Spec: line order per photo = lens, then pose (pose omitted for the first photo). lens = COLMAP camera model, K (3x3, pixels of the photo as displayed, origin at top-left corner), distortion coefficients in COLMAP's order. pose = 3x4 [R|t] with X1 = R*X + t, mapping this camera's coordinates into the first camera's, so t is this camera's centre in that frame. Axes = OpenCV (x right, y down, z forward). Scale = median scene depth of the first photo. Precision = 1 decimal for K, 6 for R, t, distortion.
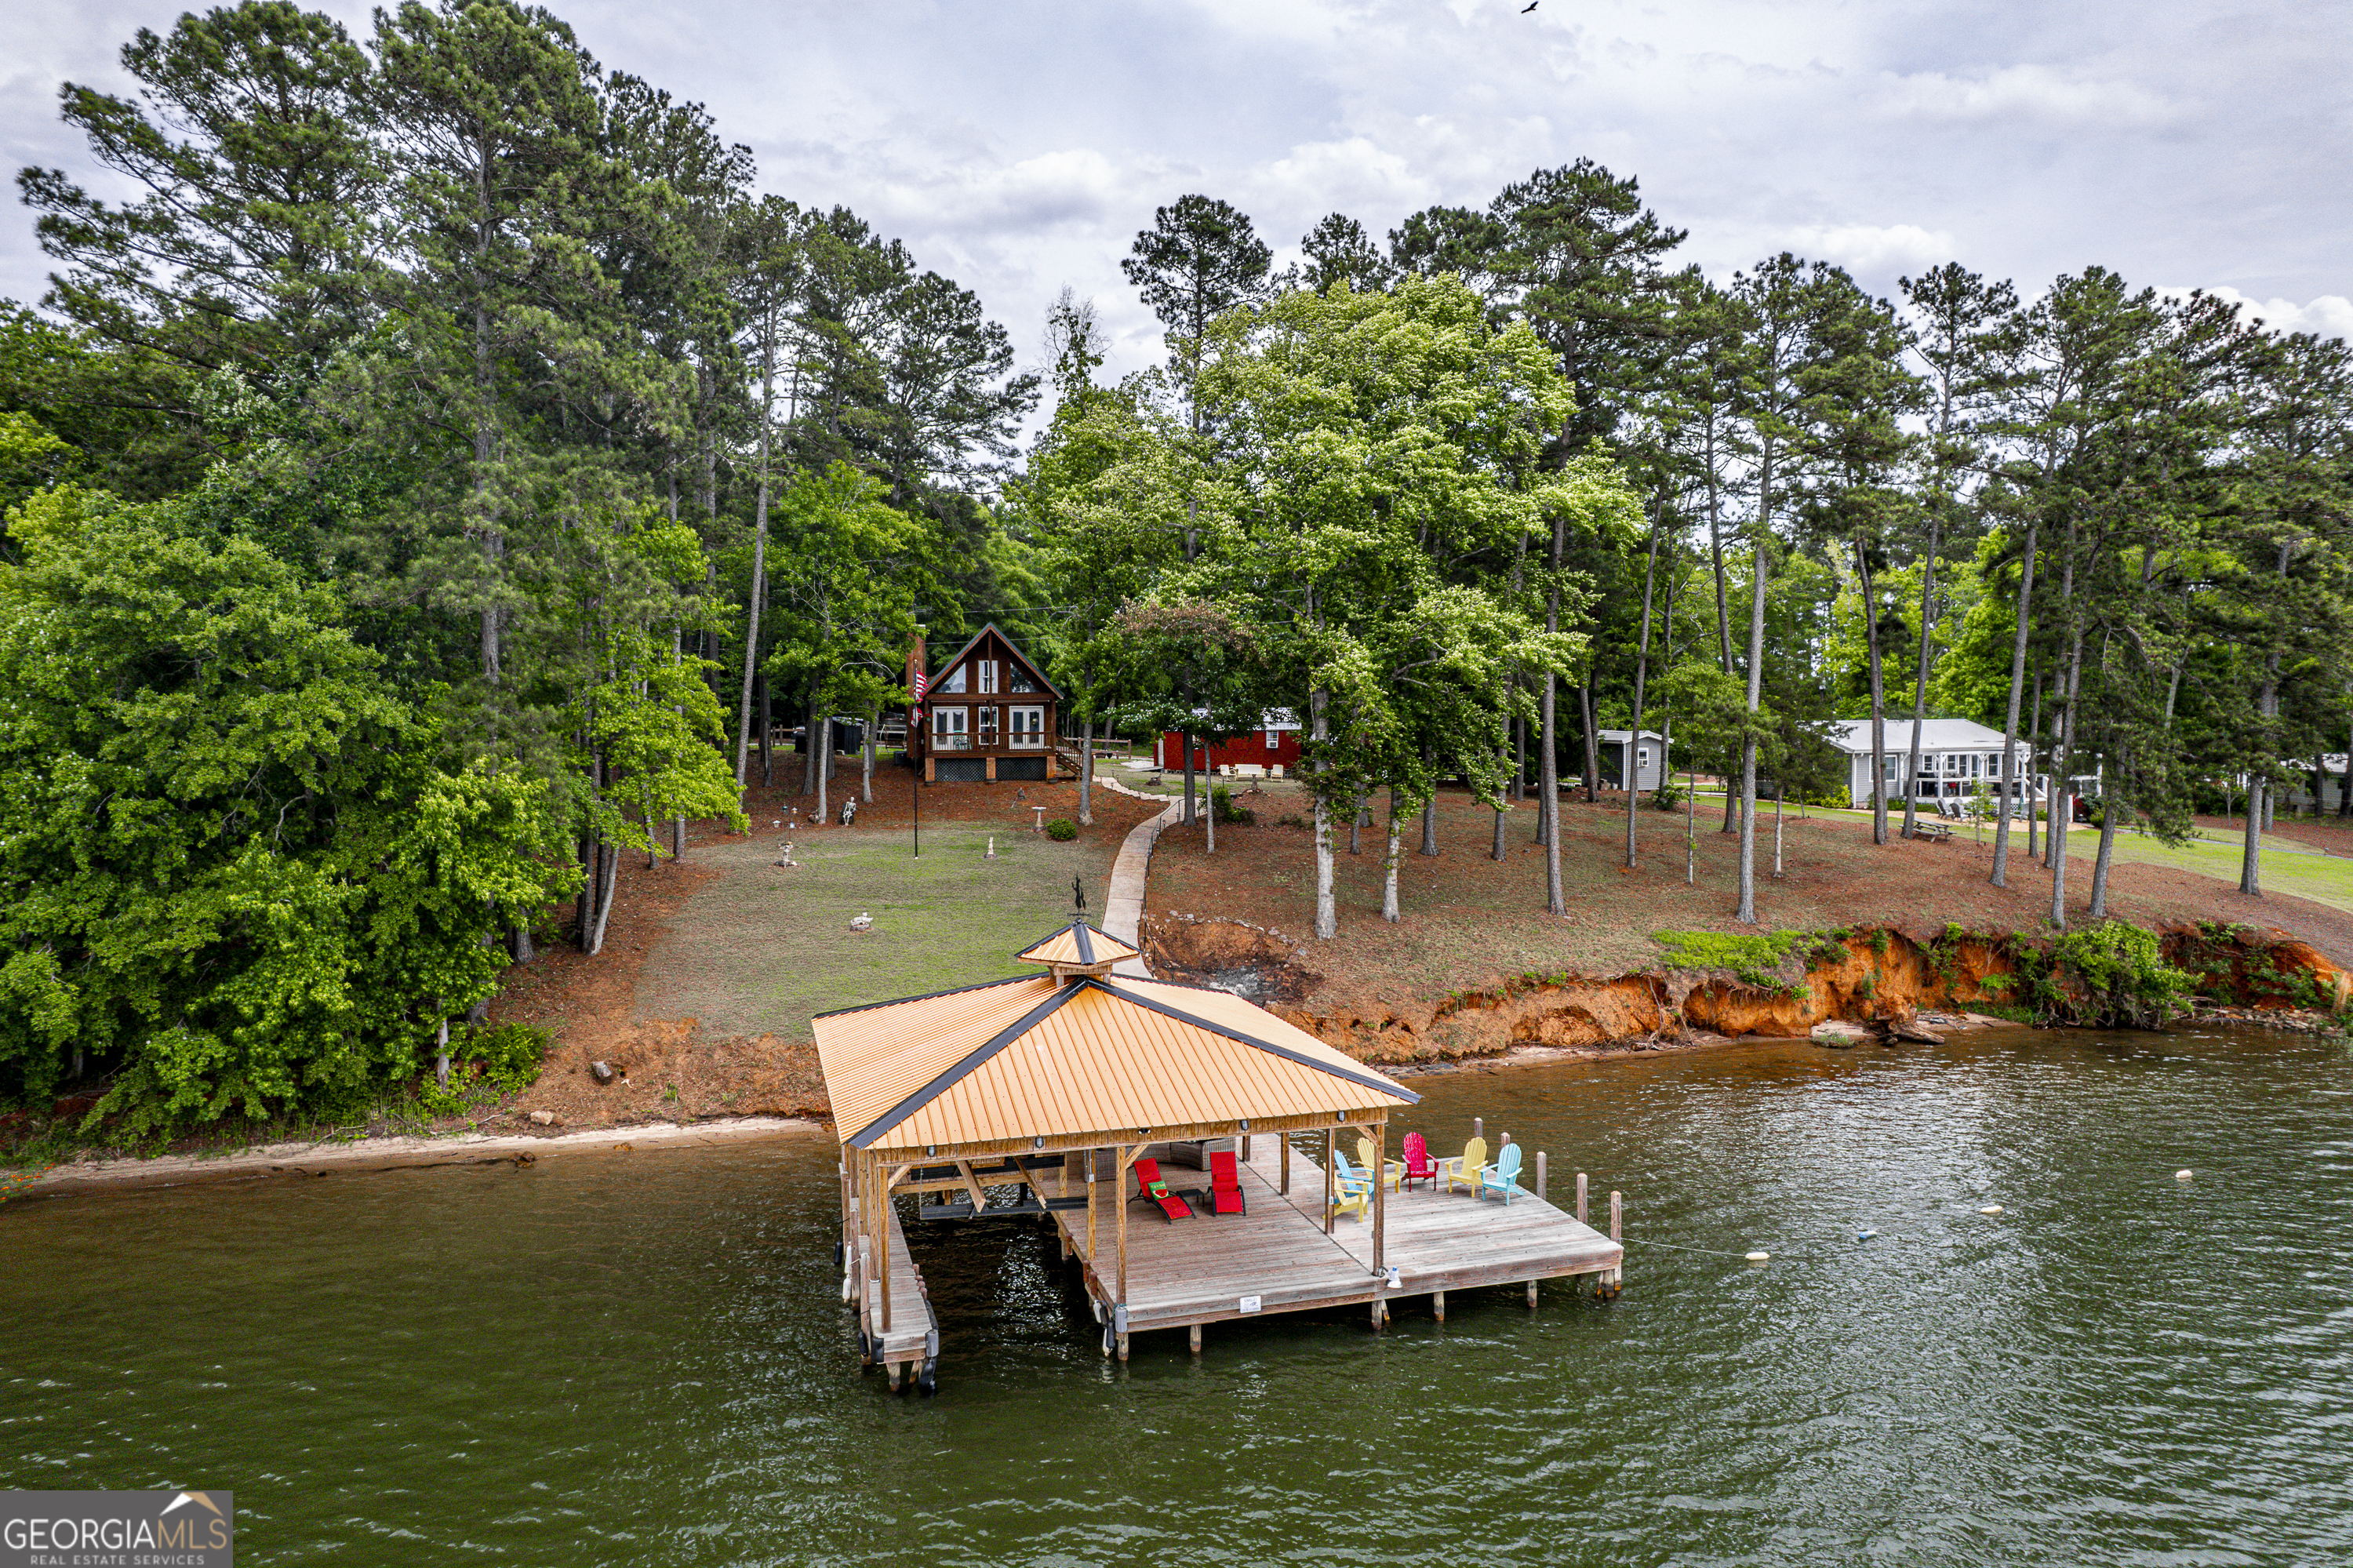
lens RADIAL K [[1507.0, 0, 1176.5], [0, 1507.0, 784.0], [0, 0, 1]] dist [-0.085964, 0.068389]
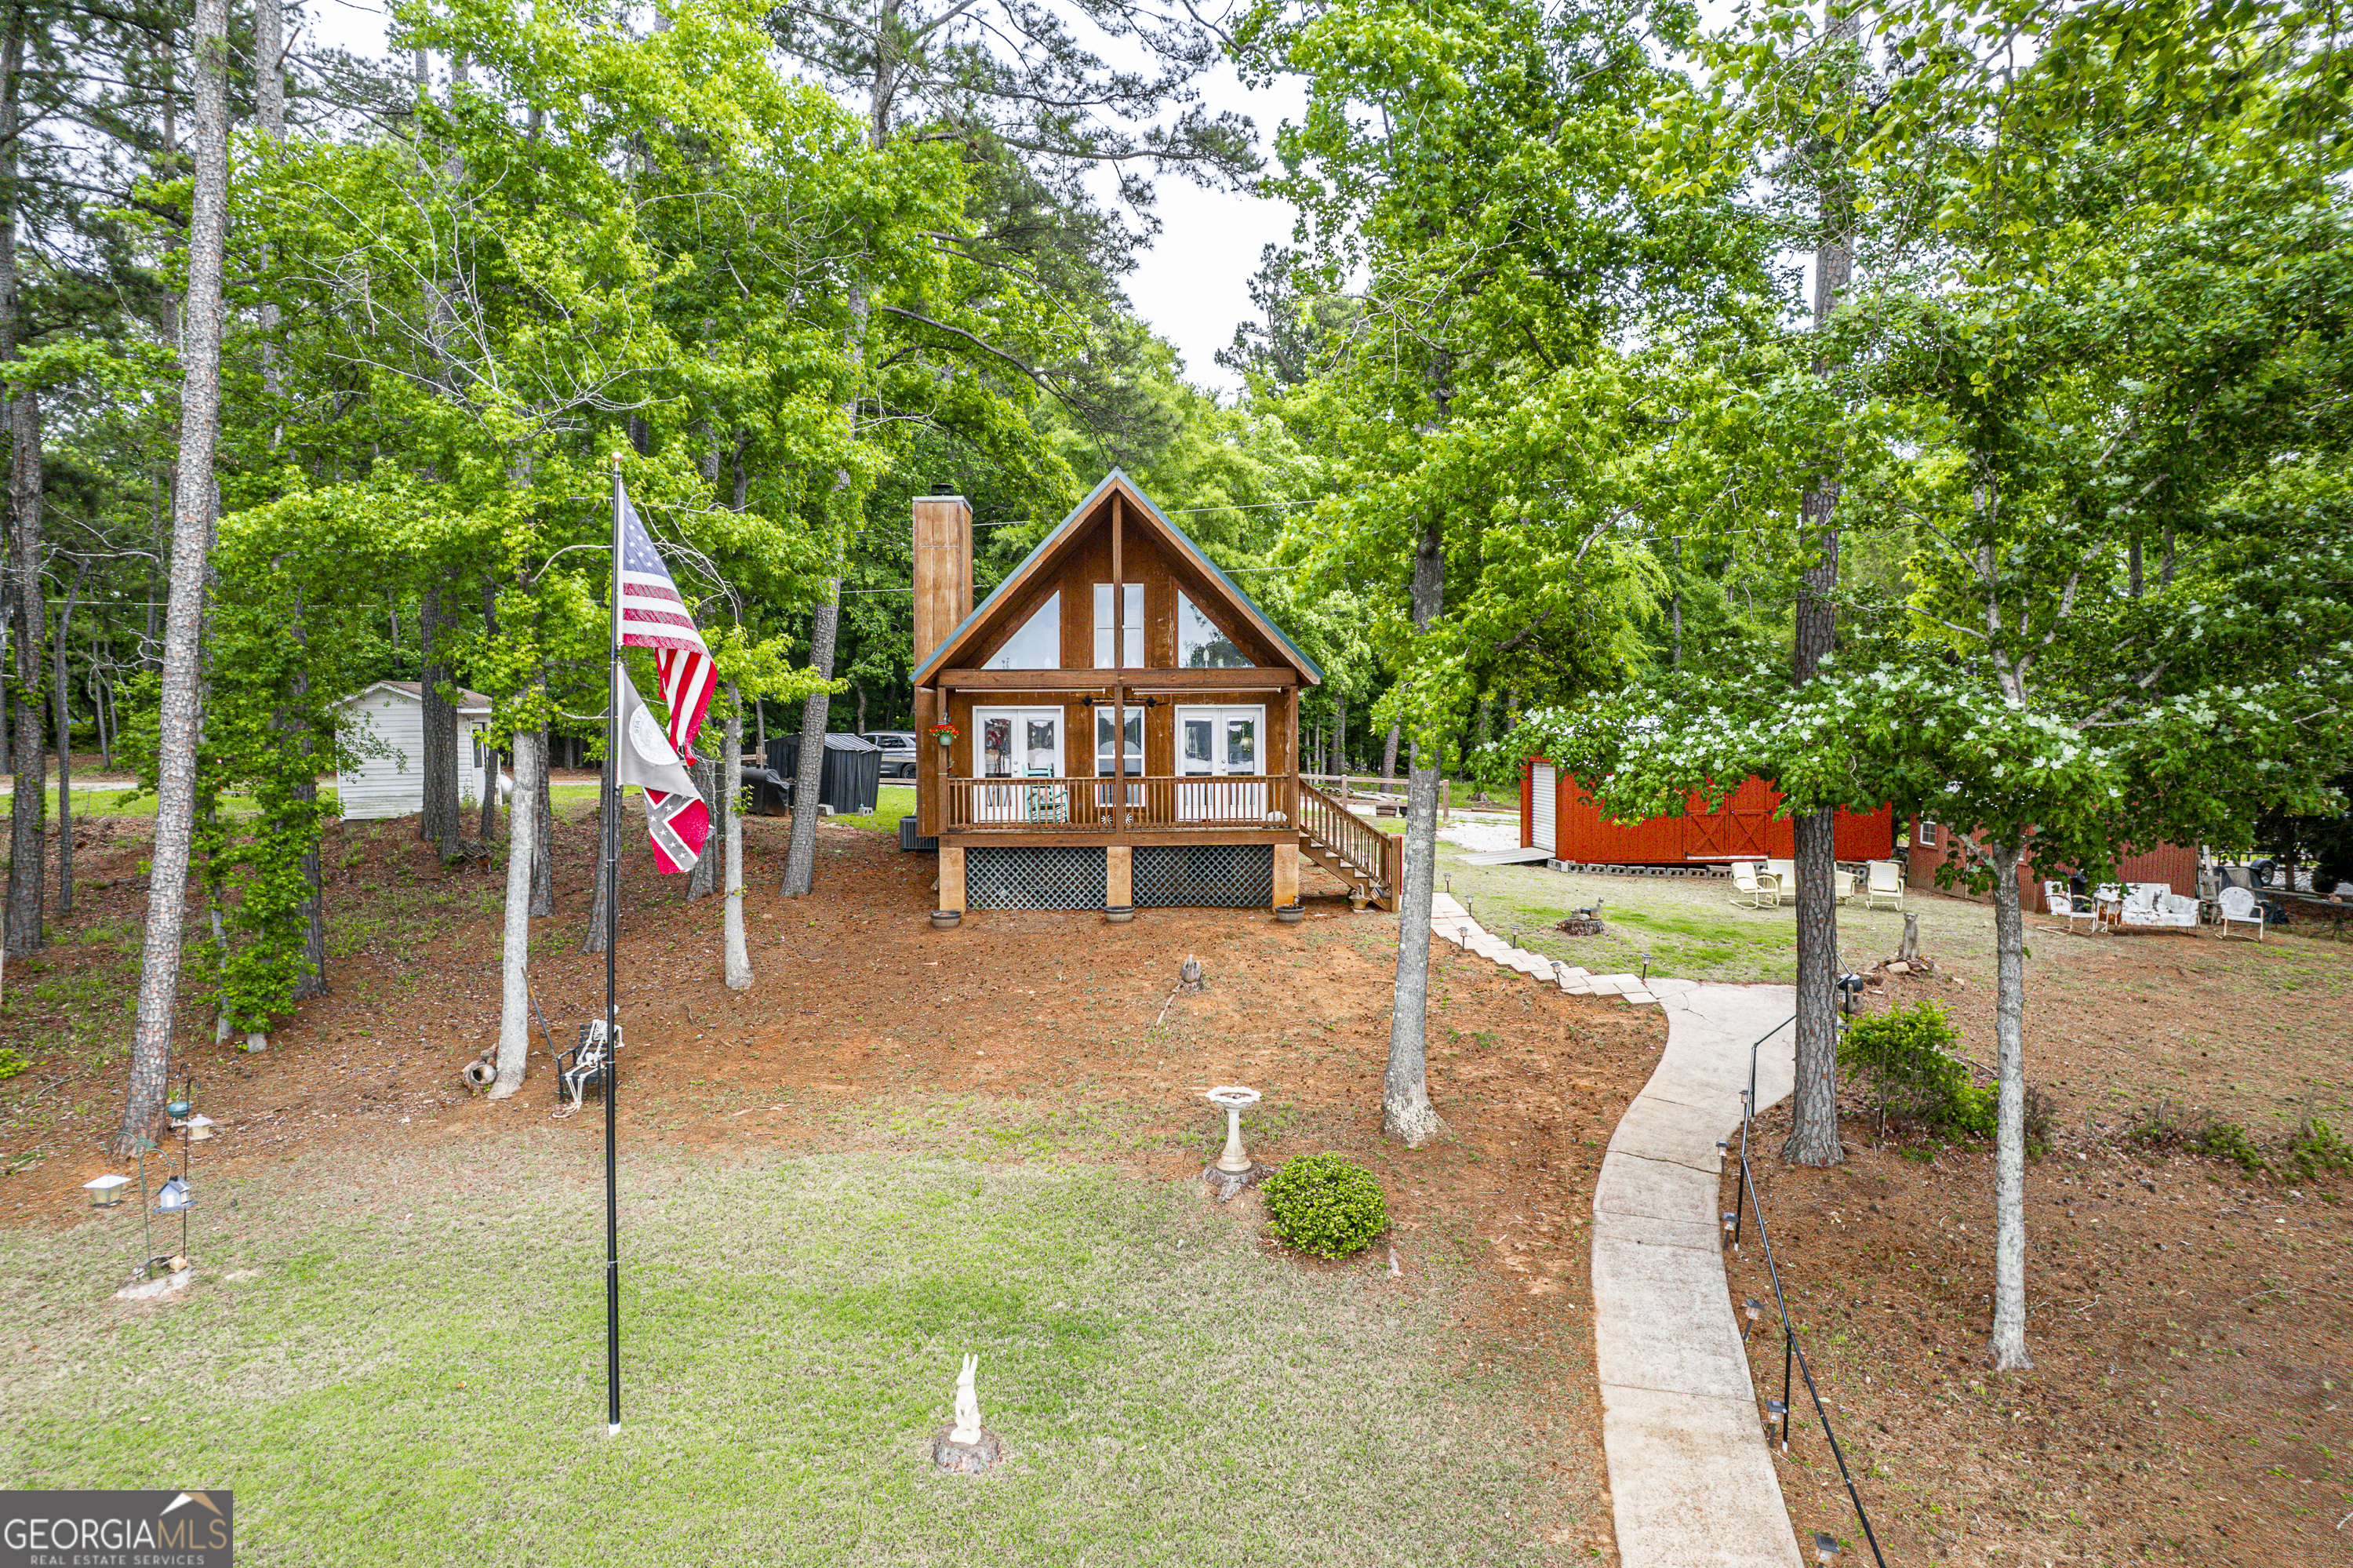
lens RADIAL K [[1507.0, 0, 1176.5], [0, 1507.0, 784.0], [0, 0, 1]] dist [-0.085964, 0.068389]
pose [[0.987594, 0.007380, -0.156854, -0.083347], [-0.009011, 0.999912, -0.009692, -0.045609], [0.156769, 0.010985, 0.987574, 1.013695]]
